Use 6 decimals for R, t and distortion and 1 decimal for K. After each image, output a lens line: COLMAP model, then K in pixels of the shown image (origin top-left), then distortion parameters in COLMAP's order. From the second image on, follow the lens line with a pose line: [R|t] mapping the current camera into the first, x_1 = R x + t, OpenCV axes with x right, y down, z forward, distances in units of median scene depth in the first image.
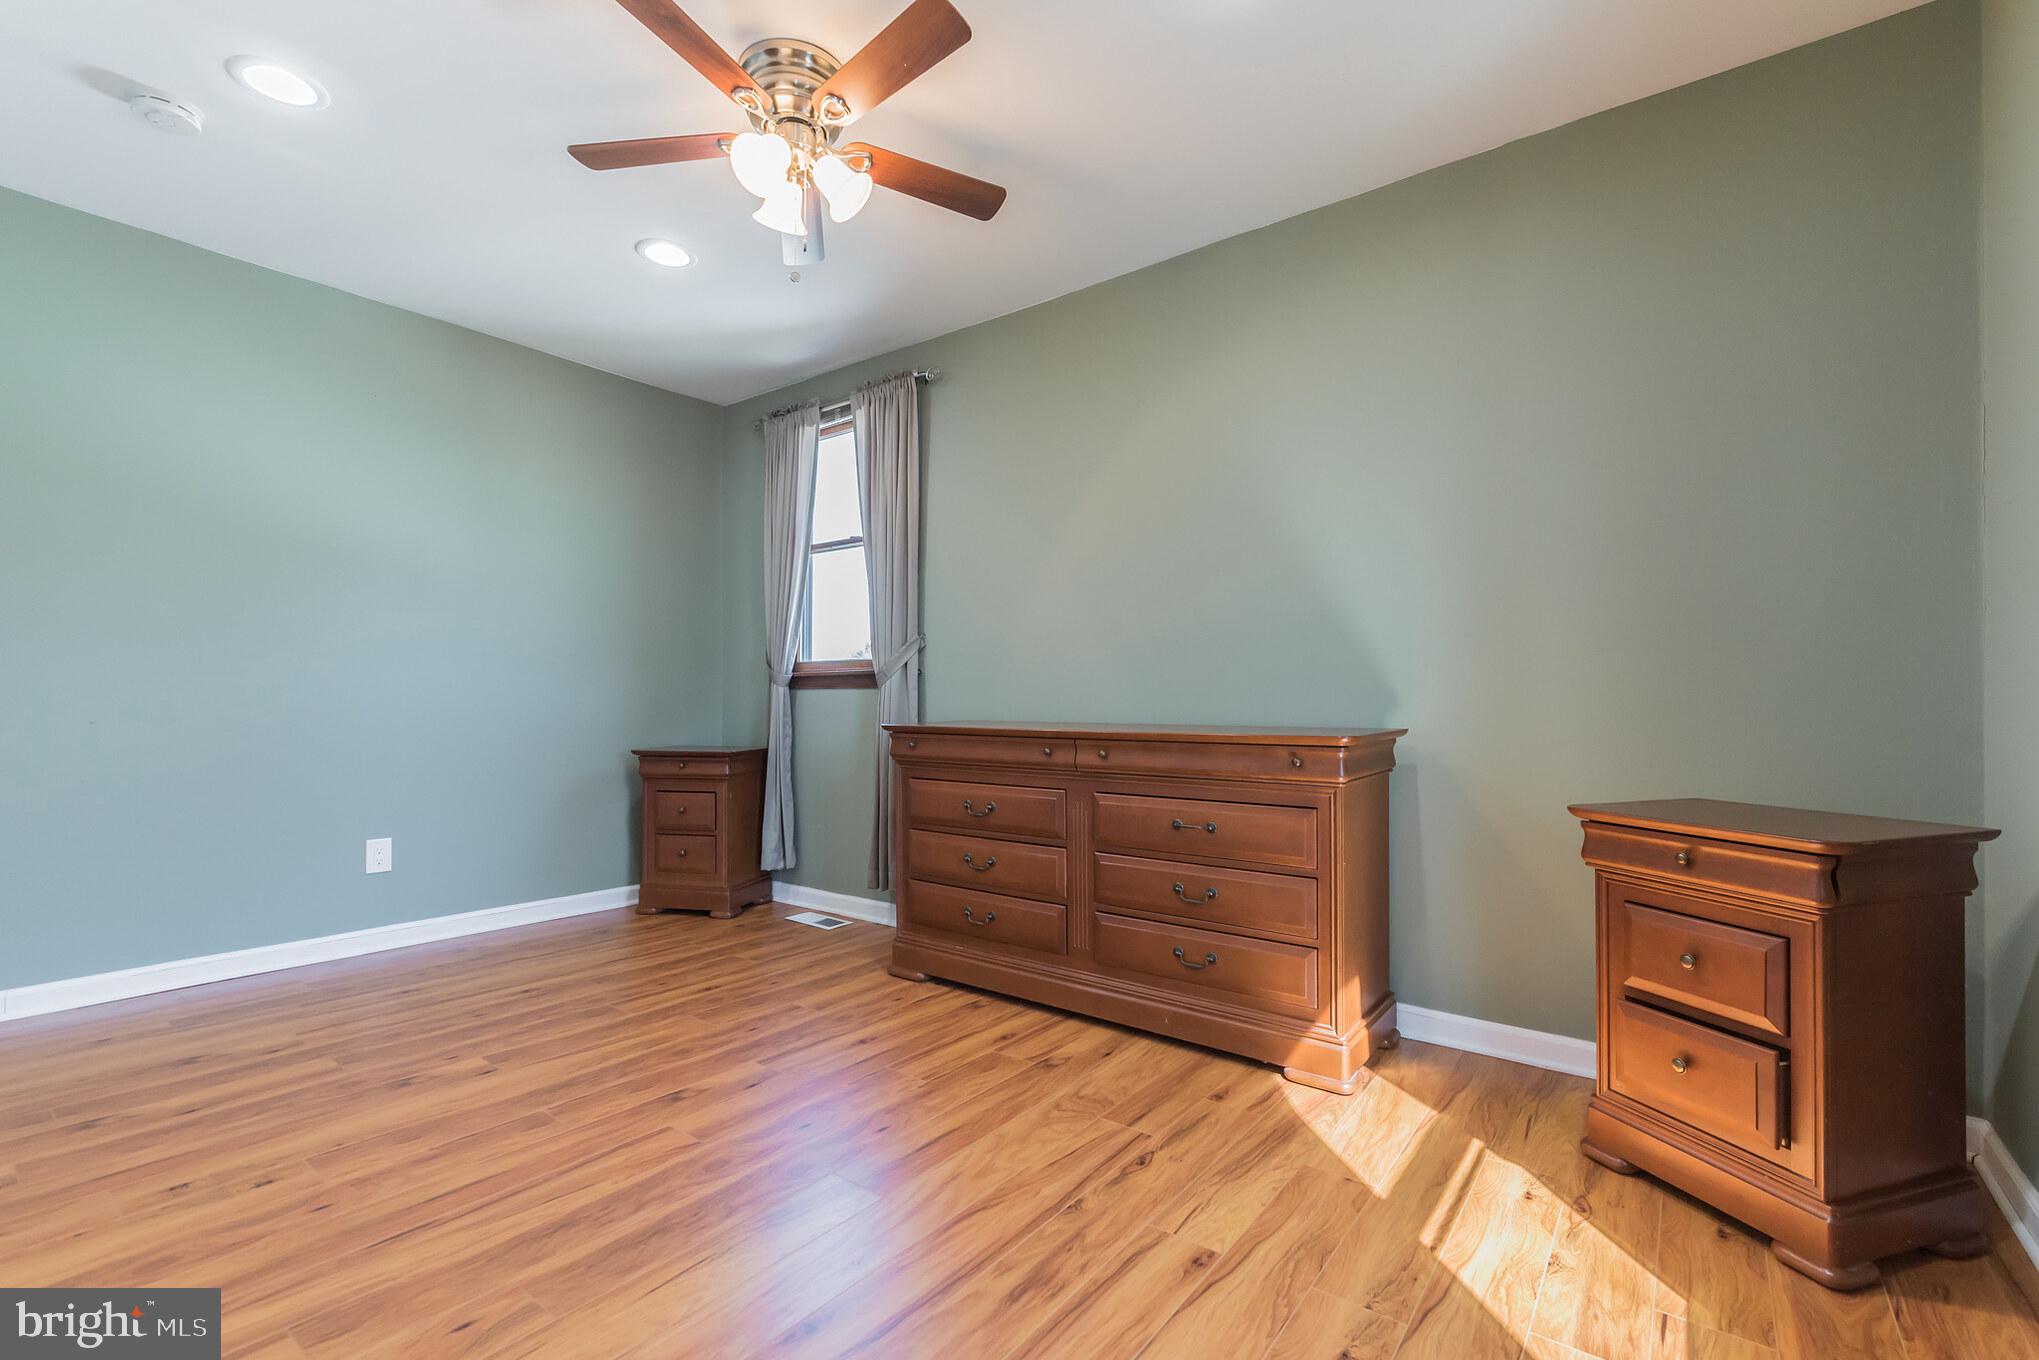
lens RADIAL K [[878.2, 0, 1029.2], [0, 878.2, 688.2], [0, 0, 1]] dist [-0.001180, -0.000080]
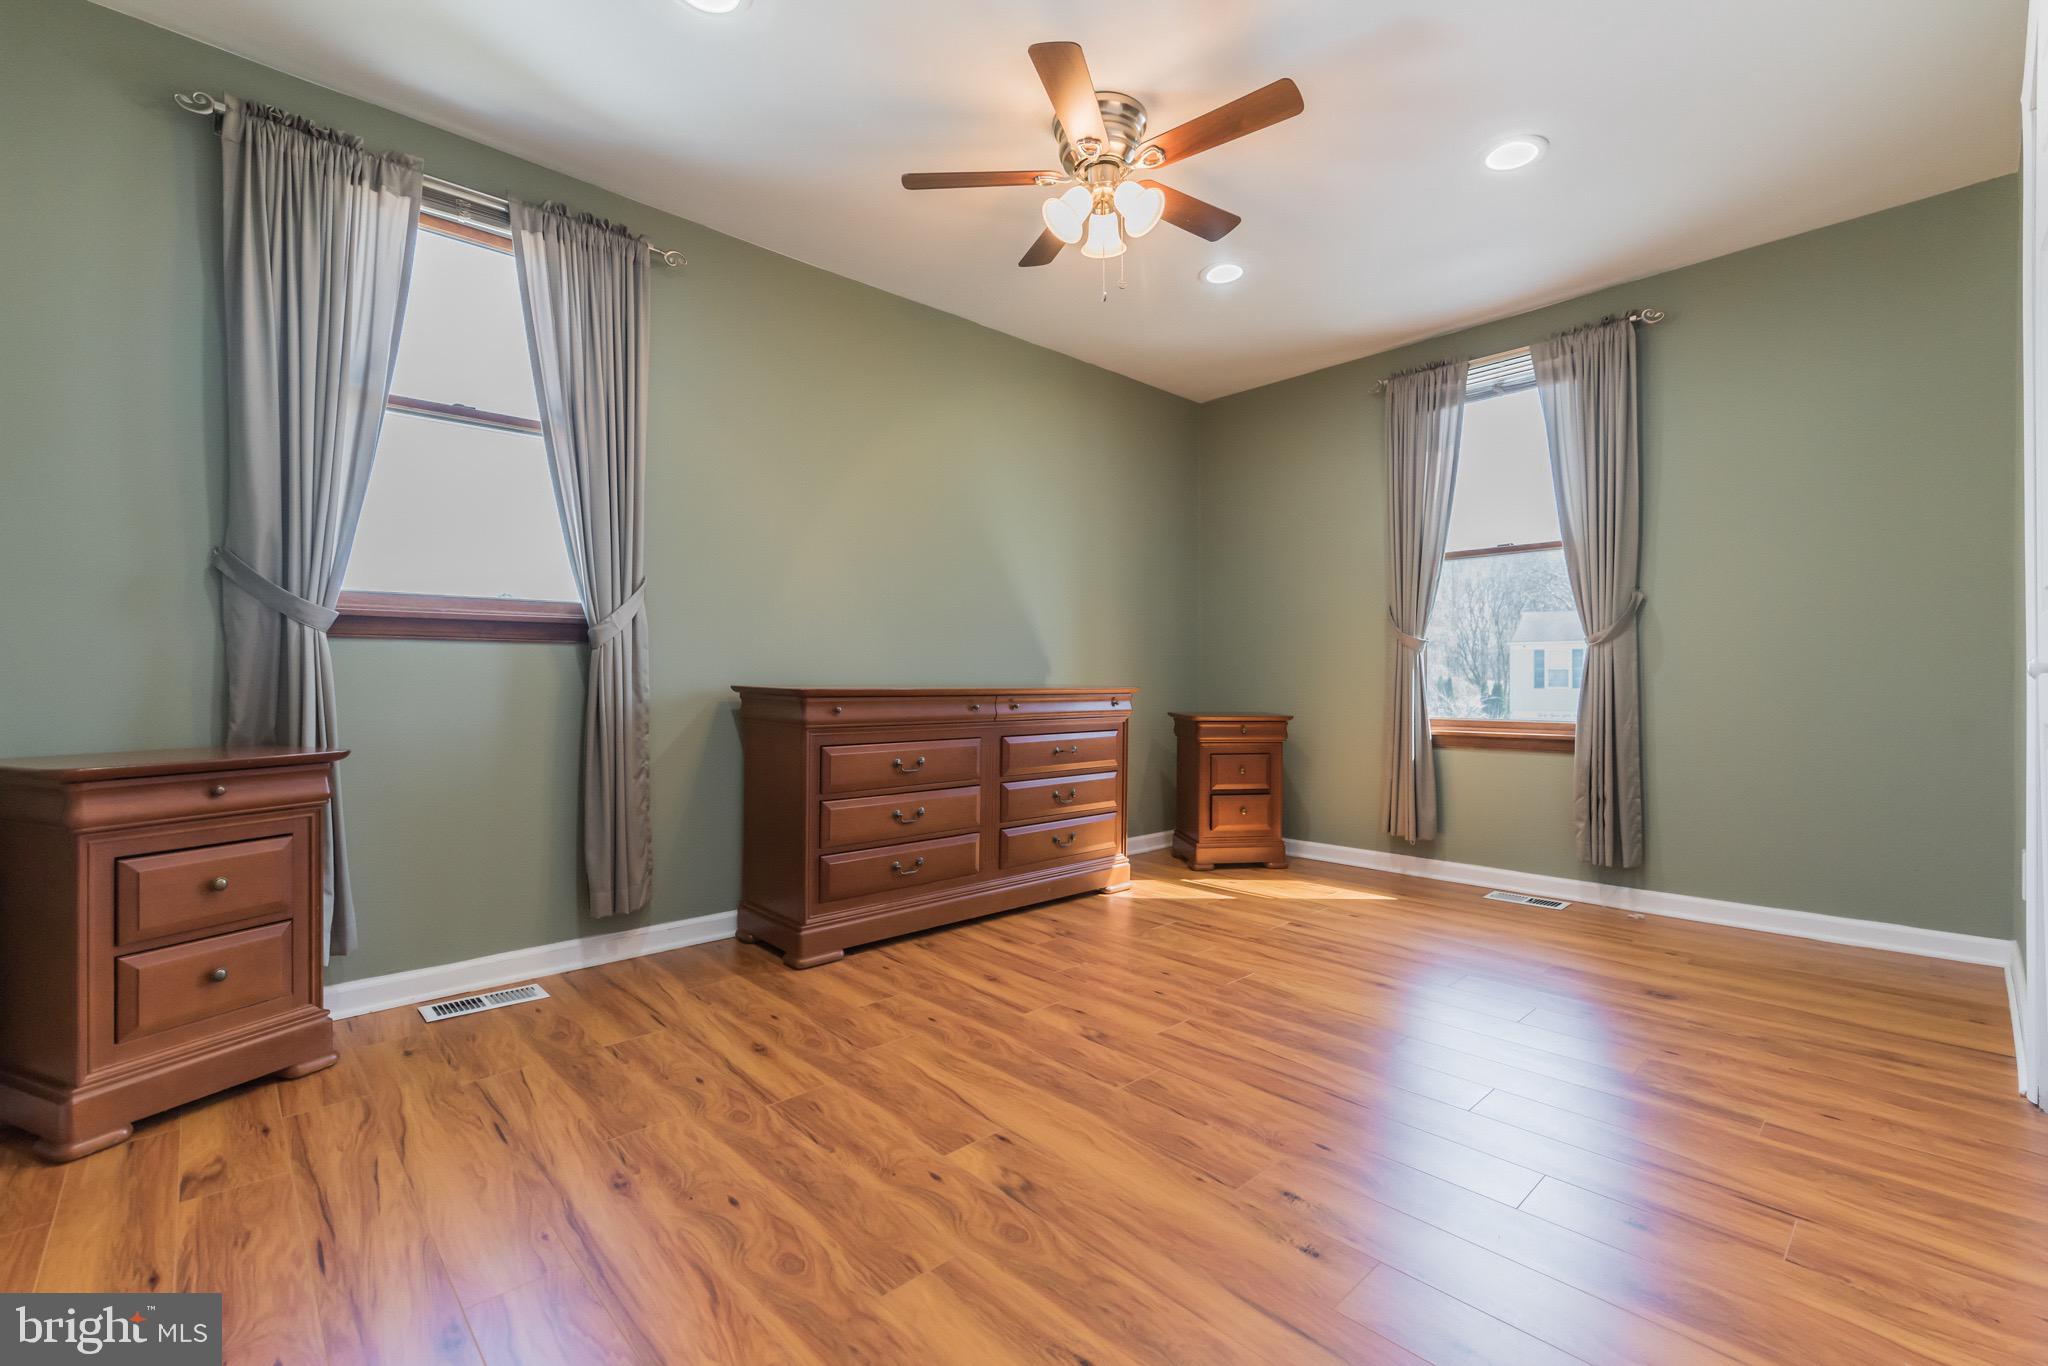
lens RADIAL K [[895.9, 0, 1030.4], [0, 895.9, 673.0], [0, 0, 1]] dist [0.000445, -0.000063]
pose [[0.173968, 0.003689, 0.984744, -1.166988], [-0.015975, 0.999872, -0.000923, 0.026462], [-0.984622, -0.015571, 0.174005, 0.713185]]
